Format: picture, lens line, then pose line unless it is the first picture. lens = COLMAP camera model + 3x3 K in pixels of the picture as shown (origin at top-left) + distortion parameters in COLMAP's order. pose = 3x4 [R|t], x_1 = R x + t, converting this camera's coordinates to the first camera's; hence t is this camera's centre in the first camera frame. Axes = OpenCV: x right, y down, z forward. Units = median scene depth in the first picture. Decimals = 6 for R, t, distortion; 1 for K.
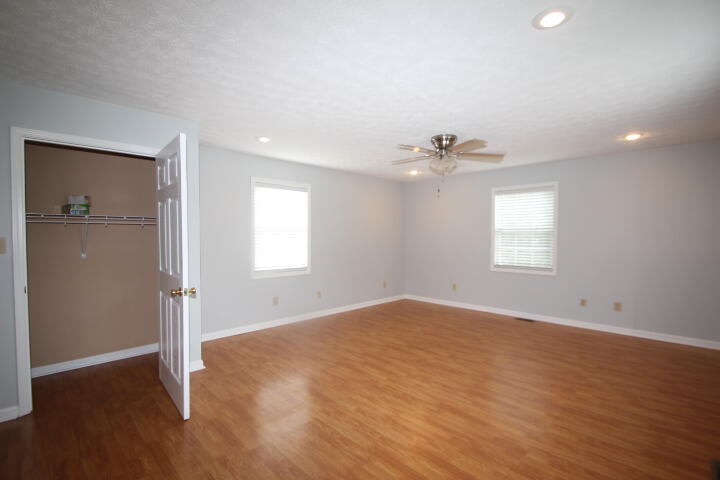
lens RADIAL K [[334.0, 0, 358.6], [0, 334.0, 243.1], [0, 0, 1]] dist [0.014953, -0.018040]
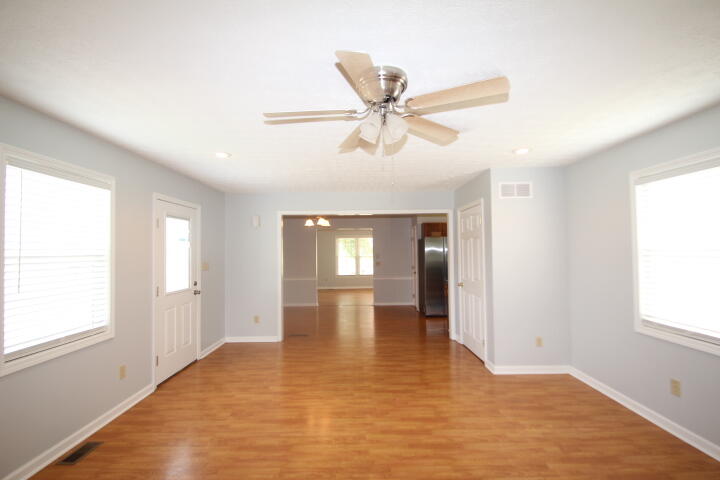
lens RADIAL K [[334.0, 0, 358.6], [0, 334.0, 243.1], [0, 0, 1]] dist [0.014953, -0.018040]
pose [[-0.696320, -0.011786, -0.717635, 0.650382], [-0.007528, 0.999930, -0.009117, -0.064100], [0.717692, -0.000946, -0.696360, 1.348615]]
